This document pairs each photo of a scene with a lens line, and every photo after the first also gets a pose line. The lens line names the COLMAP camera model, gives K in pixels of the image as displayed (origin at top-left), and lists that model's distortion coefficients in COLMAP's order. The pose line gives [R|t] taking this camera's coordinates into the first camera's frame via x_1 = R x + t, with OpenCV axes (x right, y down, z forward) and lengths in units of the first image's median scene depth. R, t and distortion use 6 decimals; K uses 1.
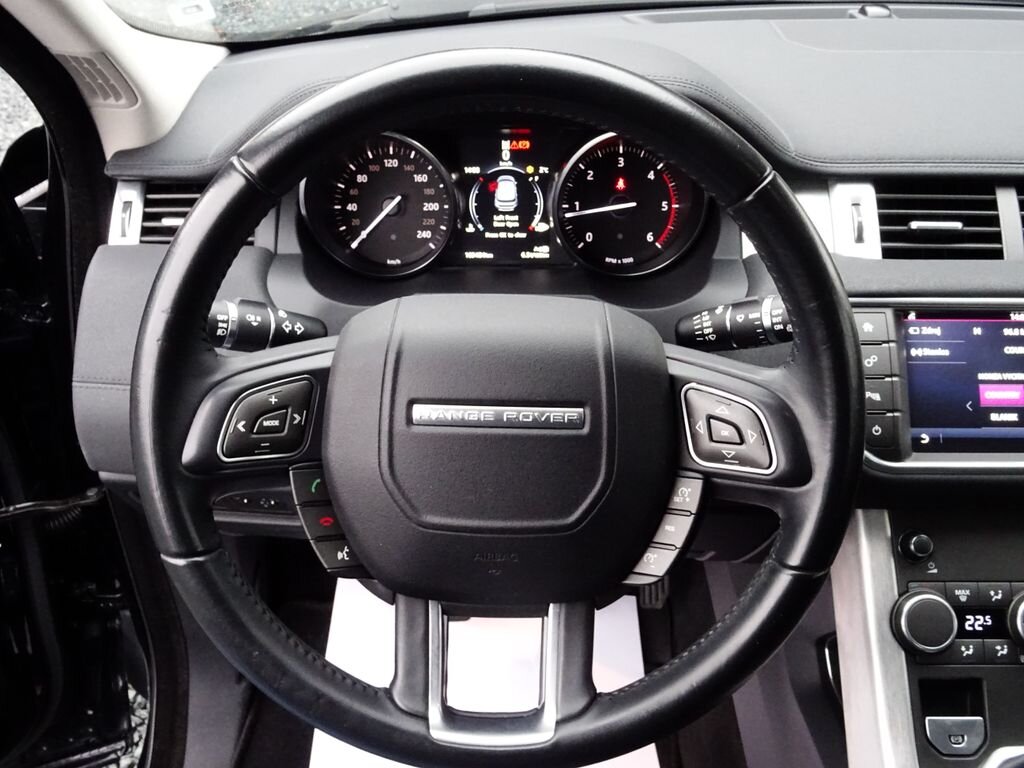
lens RADIAL K [[944.8, 0, 512.0], [0, 944.8, 384.0], [0, 0, 1]] dist [-0.010065, -0.008751]
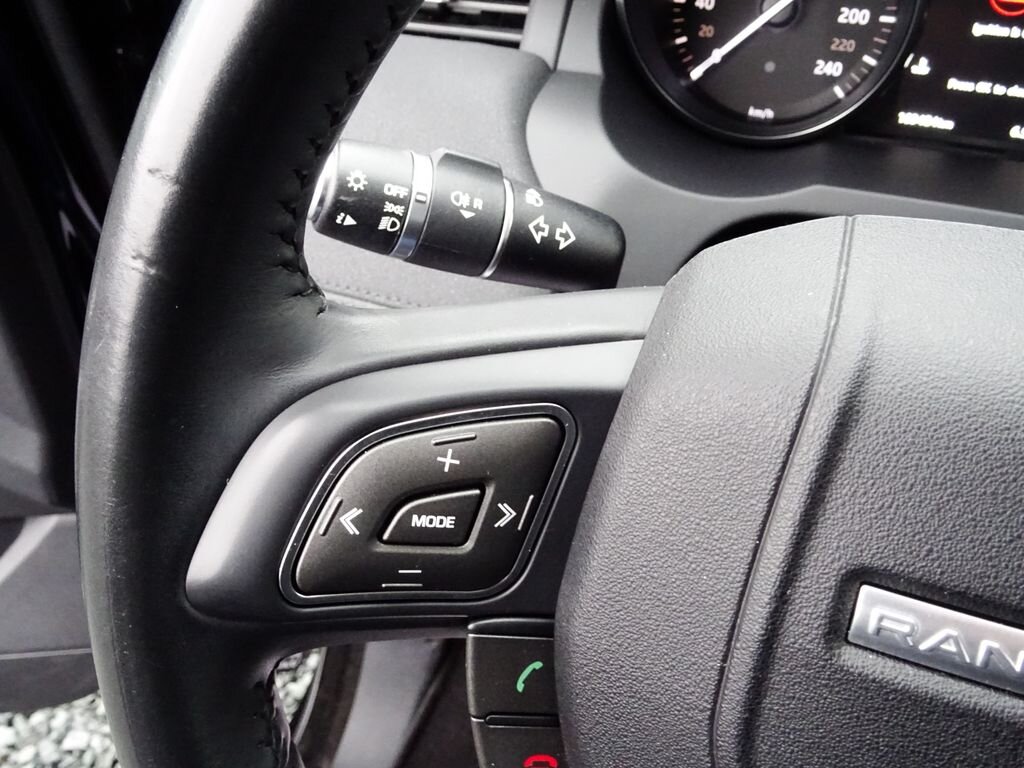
lens RADIAL K [[944.8, 0, 512.0], [0, 944.8, 384.0], [0, 0, 1]] dist [-0.010065, -0.008751]
pose [[0.945220, 0.199205, -0.258606, -0.102319], [-0.158100, 0.972464, 0.171228, -0.053709], [0.285595, -0.120963, 0.950686, 0.477764]]
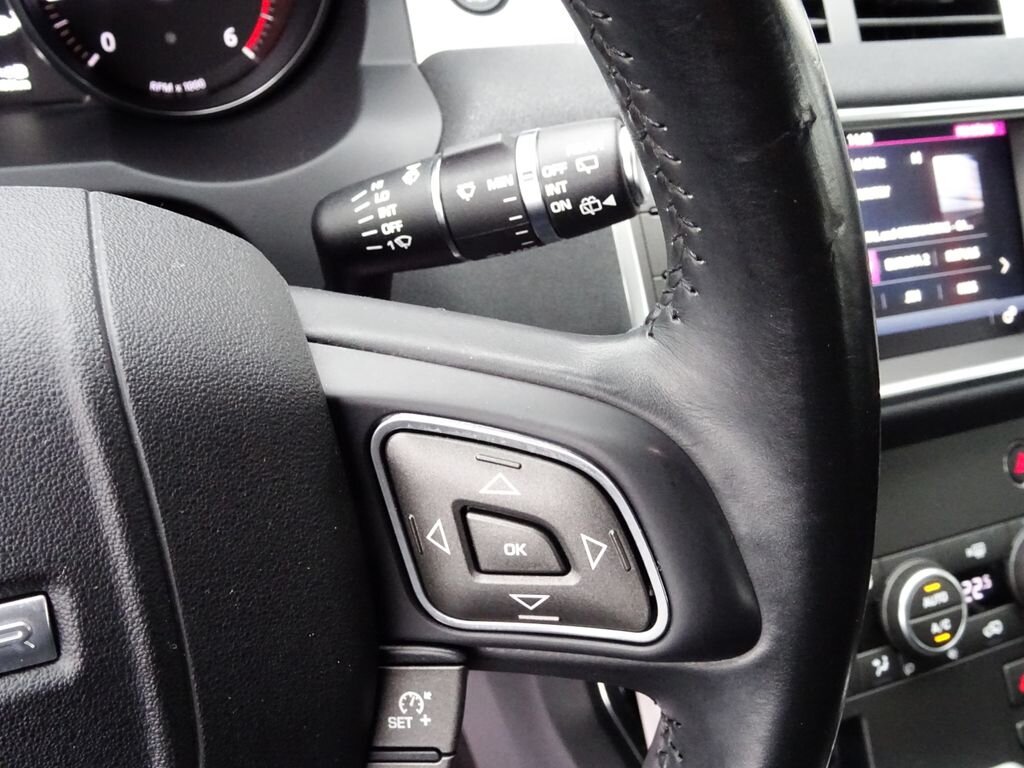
lens RADIAL K [[944.8, 0, 512.0], [0, 944.8, 384.0], [0, 0, 1]] dist [-0.010065, -0.008751]
pose [[0.918519, -0.166264, 0.358719, 0.079323], [0.107765, 0.978211, 0.177457, -0.048036], [-0.380407, -0.124340, 0.916422, 0.493196]]
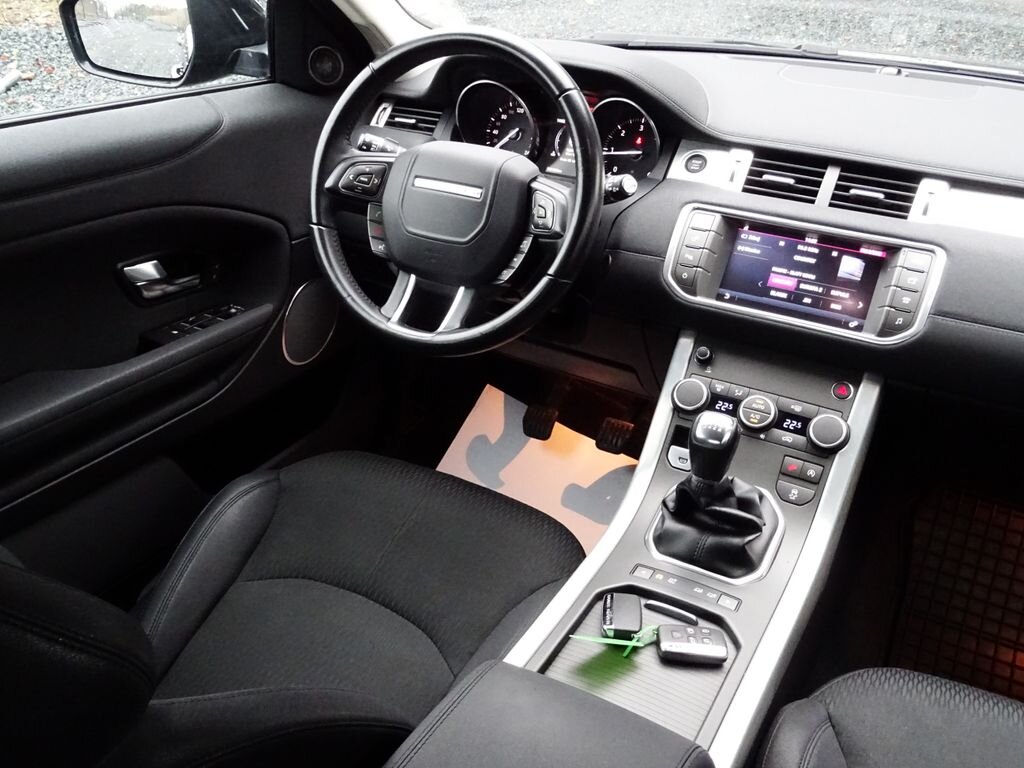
lens RADIAL K [[944.8, 0, 512.0], [0, 944.8, 384.0], [0, 0, 1]] dist [-0.010065, -0.008751]
pose [[0.885703, 0.247477, -0.392791, 0.774125], [-0.273739, 0.961738, -0.011311, 0.322840], [0.374963, 0.117541, 0.919558, -0.653732]]
